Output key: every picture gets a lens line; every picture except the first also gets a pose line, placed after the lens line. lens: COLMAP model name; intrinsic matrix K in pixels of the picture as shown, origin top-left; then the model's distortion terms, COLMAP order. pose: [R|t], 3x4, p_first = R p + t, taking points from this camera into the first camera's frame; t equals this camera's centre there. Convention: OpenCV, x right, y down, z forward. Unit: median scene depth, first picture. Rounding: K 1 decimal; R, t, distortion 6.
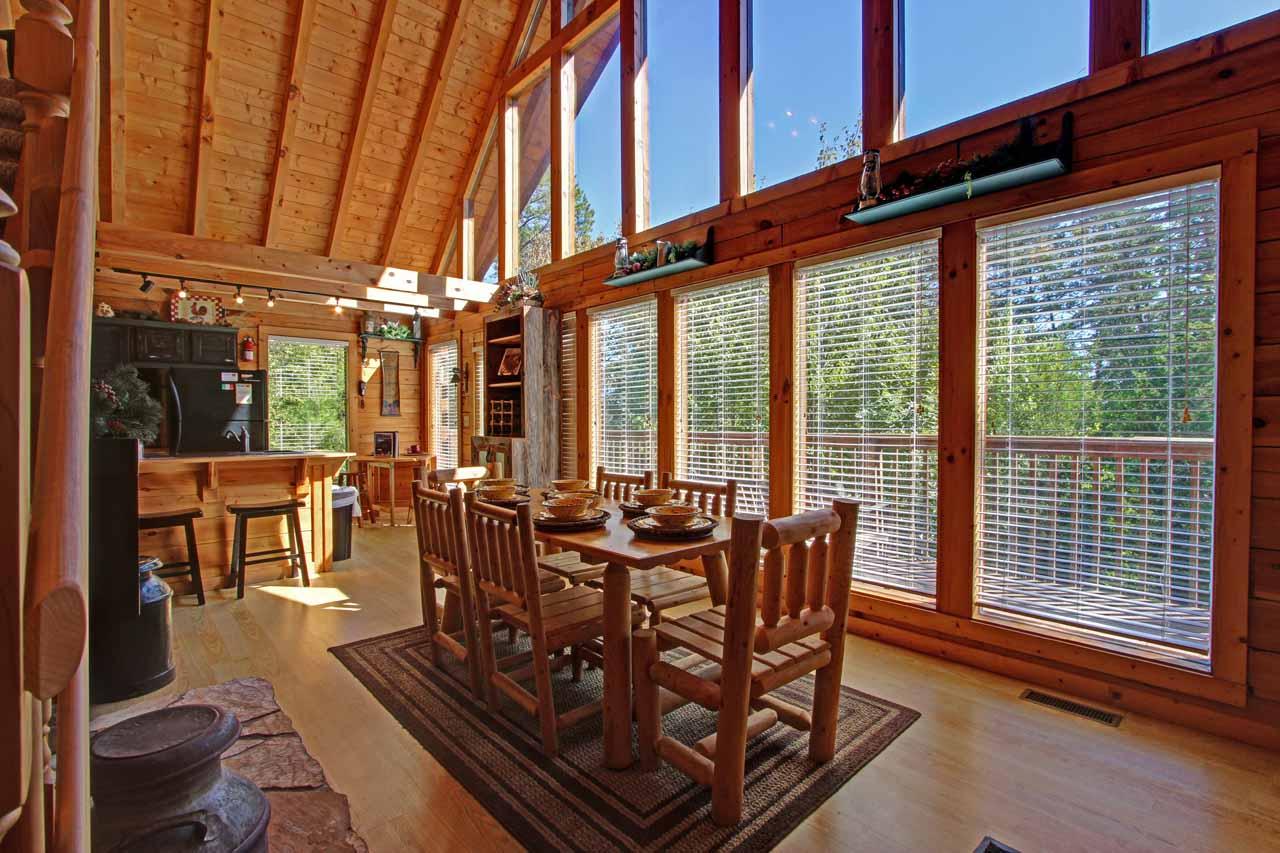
lens RADIAL K [[589.2, 0, 642.9], [0, 589.2, 421.6], [0, 0, 1]] dist [-0.020366, 0.003847]
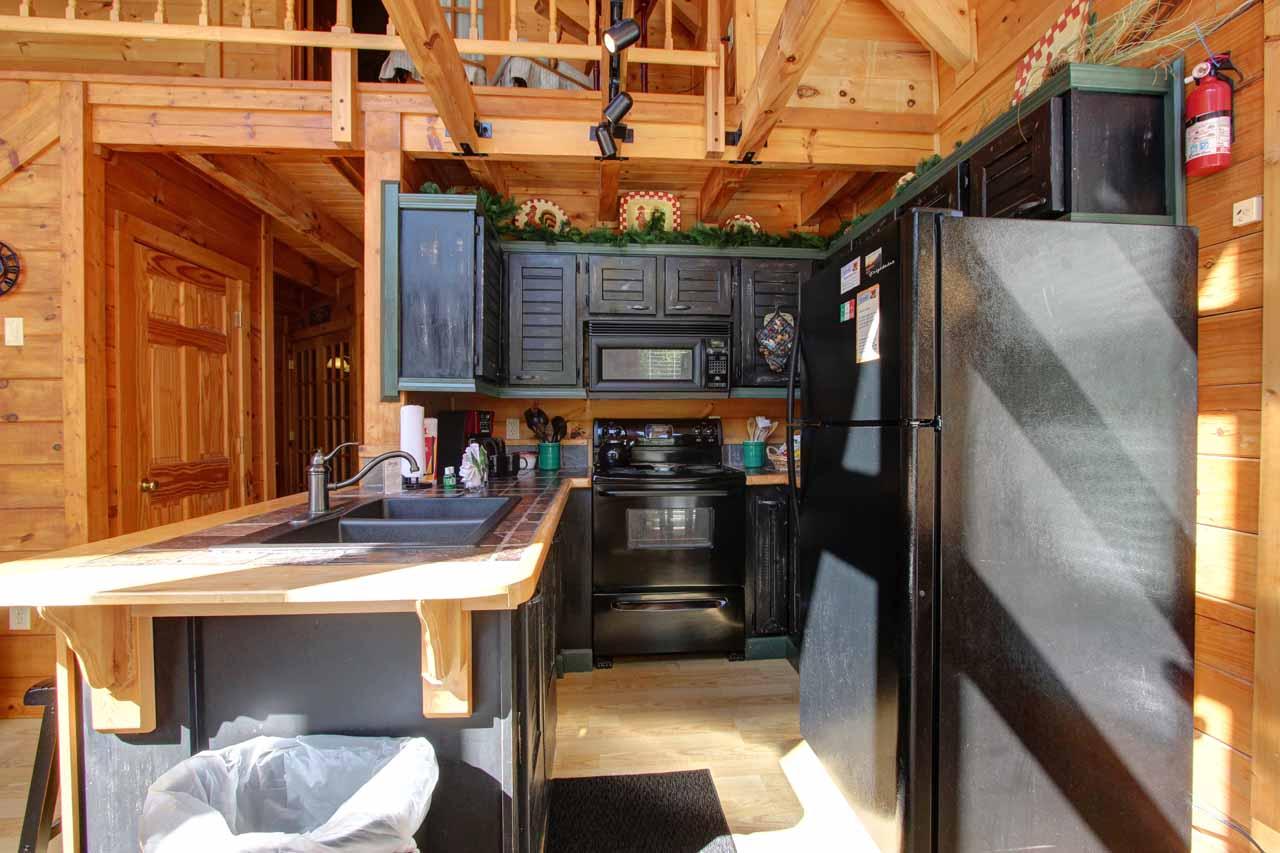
lens RADIAL K [[589.2, 0, 647.1], [0, 589.2, 431.2], [0, 0, 1]] dist [-0.020366, 0.003847]
pose [[-0.616666, 0.016491, -0.787052, -0.398640], [-0.002576, 0.999733, 0.022966, -0.004161], [0.787221, 0.016190, -0.616459, 1.080715]]
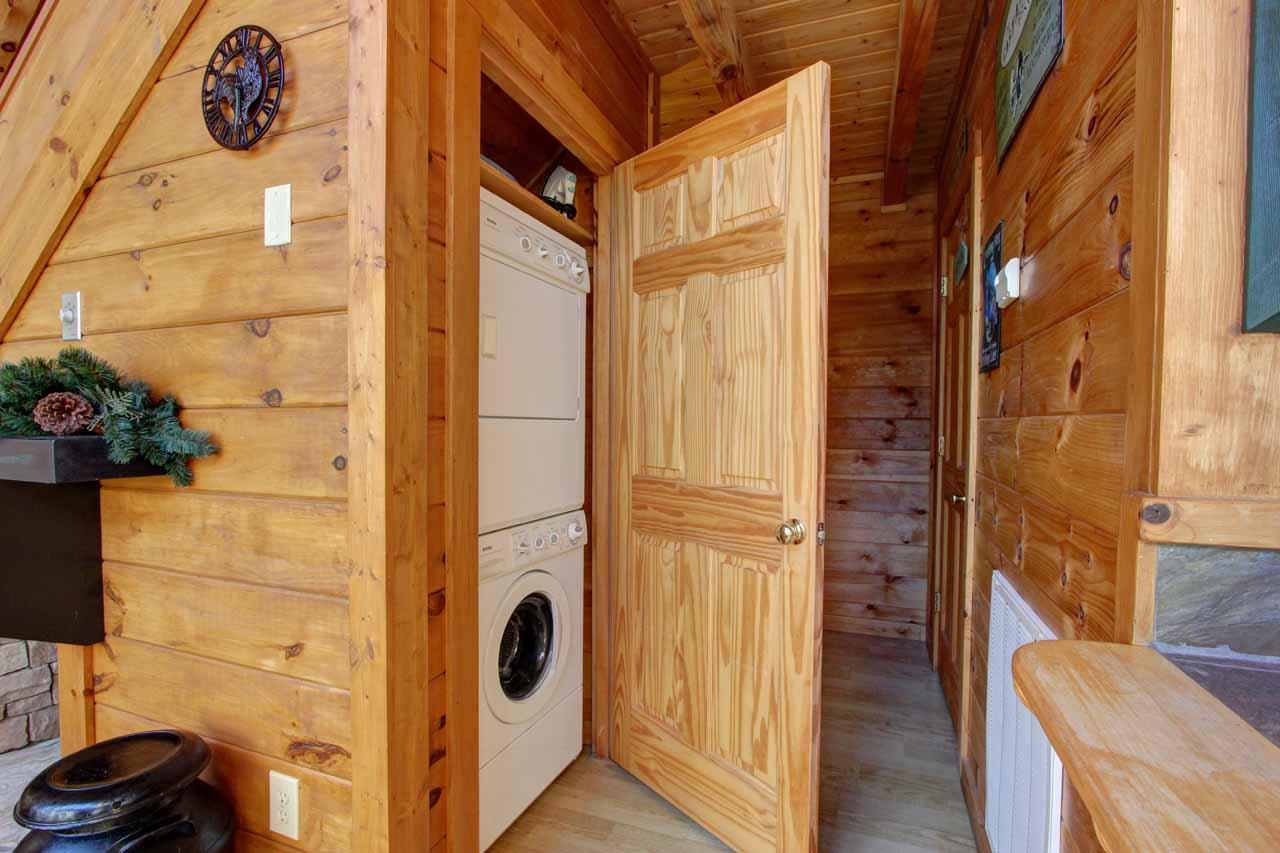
lens RADIAL K [[589.2, 0, 652.5], [0, 589.2, 430.2], [0, 0, 1]] dist [-0.020366, 0.003847]
pose [[-0.891979, 0.005707, -0.452041, -0.470371], [-0.008765, 0.999514, 0.029915, 0.001025], [0.451992, 0.030645, -0.891495, 0.699520]]
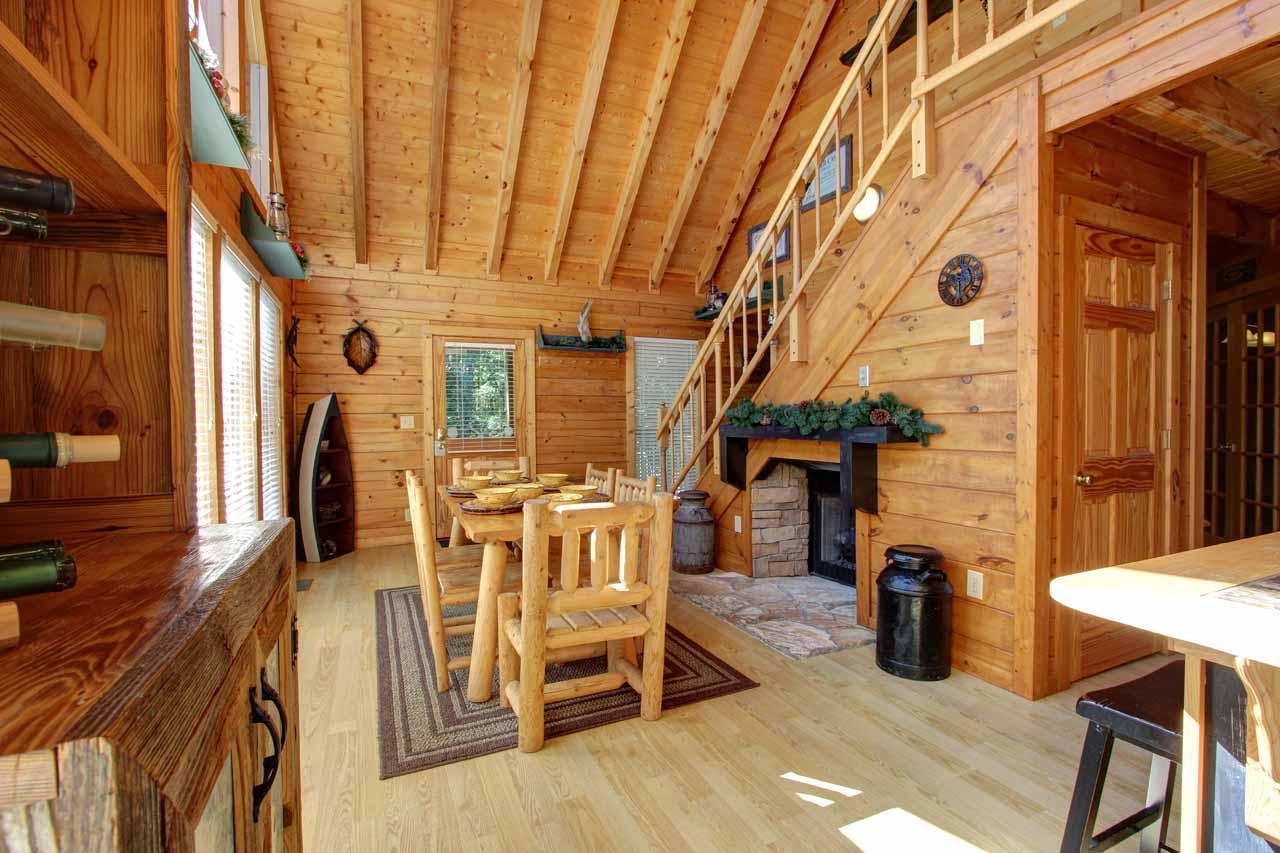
lens RADIAL K [[589.2, 0, 651.8], [0, 589.2, 432.4], [0, 0, 1]] dist [-0.020366, 0.003847]
pose [[-0.951773, 0.003143, 0.306786, -0.340704], [0.013707, 0.999385, 0.032286, -0.003301], [-0.306495, 0.034934, -0.951231, 0.997351]]
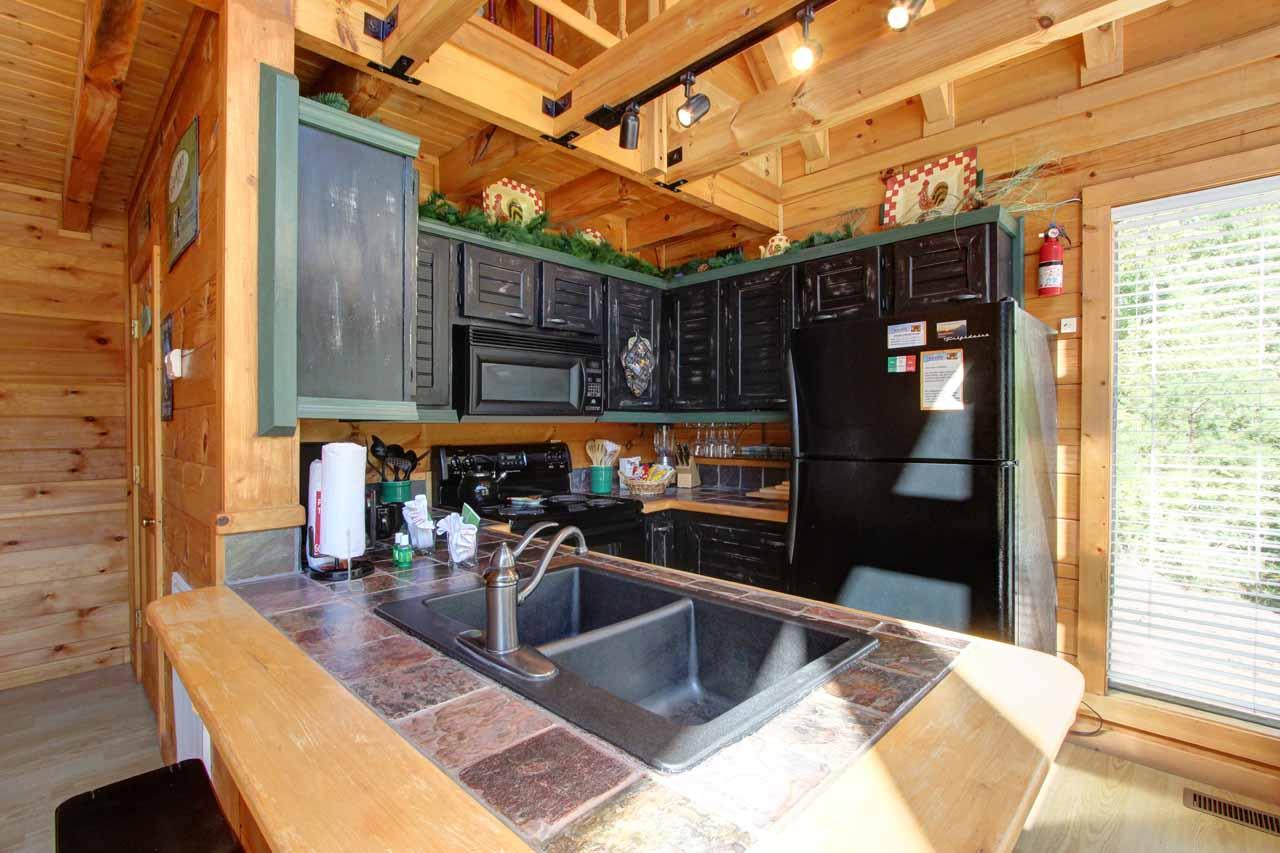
lens RADIAL K [[589.2, 0, 647.0], [0, 589.2, 432.8], [0, 0, 1]] dist [-0.020366, 0.003847]
pose [[0.050675, 0.015720, -0.998591, -0.355472], [-0.005264, 0.999866, 0.015473, -0.022110], [0.998701, 0.004473, 0.050751, 0.809796]]
